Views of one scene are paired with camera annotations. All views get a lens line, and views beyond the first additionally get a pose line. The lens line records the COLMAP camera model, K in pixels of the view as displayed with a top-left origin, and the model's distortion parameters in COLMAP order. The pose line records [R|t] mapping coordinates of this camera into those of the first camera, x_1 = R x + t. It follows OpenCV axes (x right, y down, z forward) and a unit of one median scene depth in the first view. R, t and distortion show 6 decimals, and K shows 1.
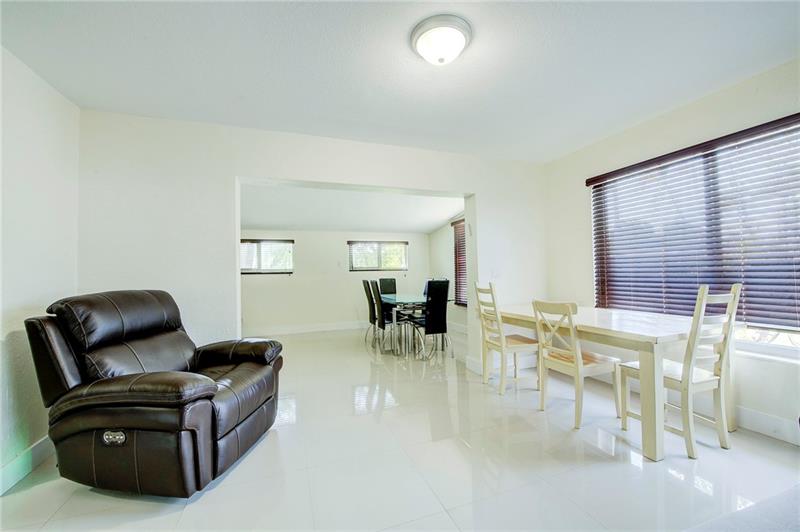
lens RADIAL K [[318.6, 0, 402.3], [0, 318.6, 267.6], [0, 0, 1]] dist [-0.016889, -0.000306]
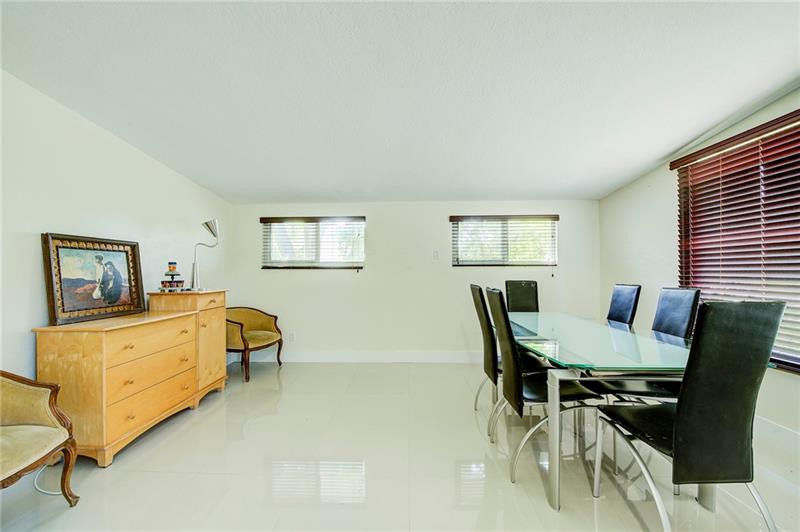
lens RADIAL K [[318.6, 0, 407.5], [0, 318.6, 266.0], [0, 0, 1]] dist [-0.016889, -0.000306]
pose [[0.938679, 0.012190, -0.344577, -0.041935], [-0.011053, 0.999925, 0.005264, 0.008719], [0.344615, -0.001133, 0.938743, 0.438961]]
